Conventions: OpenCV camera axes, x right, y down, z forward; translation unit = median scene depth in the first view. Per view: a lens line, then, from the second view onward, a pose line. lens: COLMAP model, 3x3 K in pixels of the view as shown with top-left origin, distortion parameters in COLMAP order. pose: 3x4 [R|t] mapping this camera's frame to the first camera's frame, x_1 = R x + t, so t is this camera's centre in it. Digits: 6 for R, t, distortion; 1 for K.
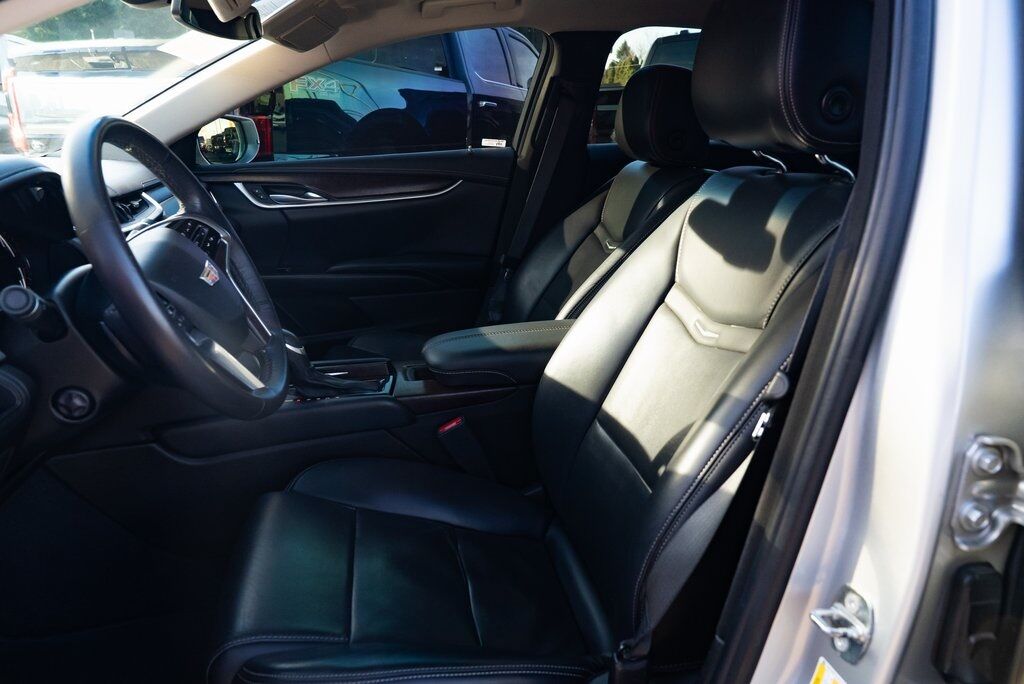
lens RADIAL K [[696.3, 0, 512.0], [0, 696.3, 342.0], [0, 0, 1]] dist [-0.038584, 0.023019]
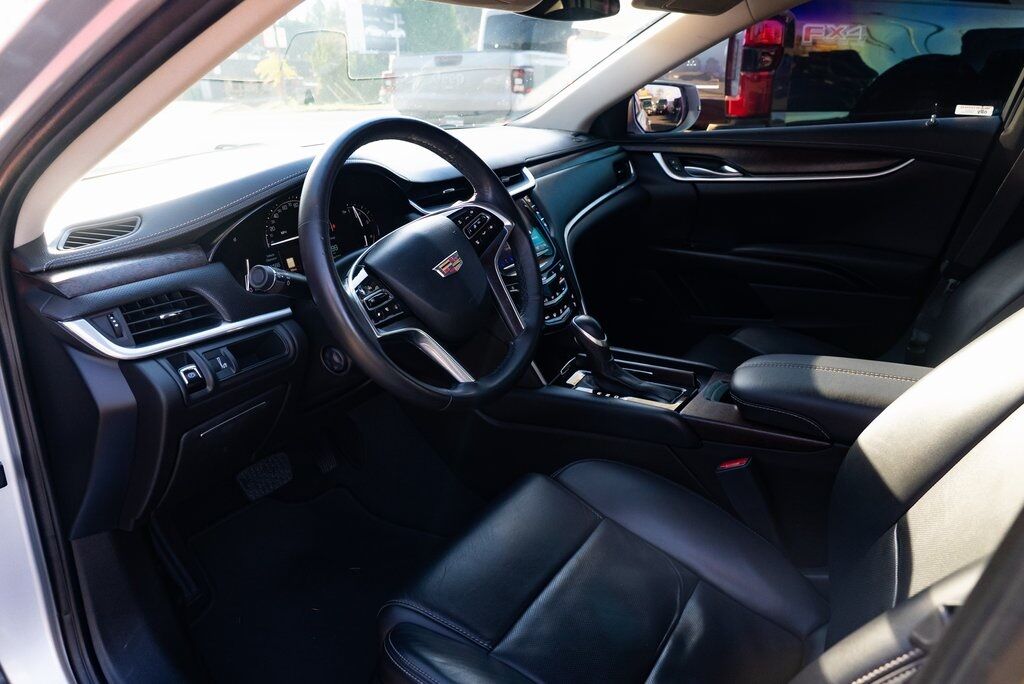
lens RADIAL K [[696.3, 0, 512.0], [0, 696.3, 342.0], [0, 0, 1]] dist [-0.038584, 0.023019]
pose [[0.730191, 0.207774, -0.650885, 0.153132], [-0.161683, 0.978129, 0.130853, -0.060845], [0.663837, 0.009689, 0.747814, 0.119742]]
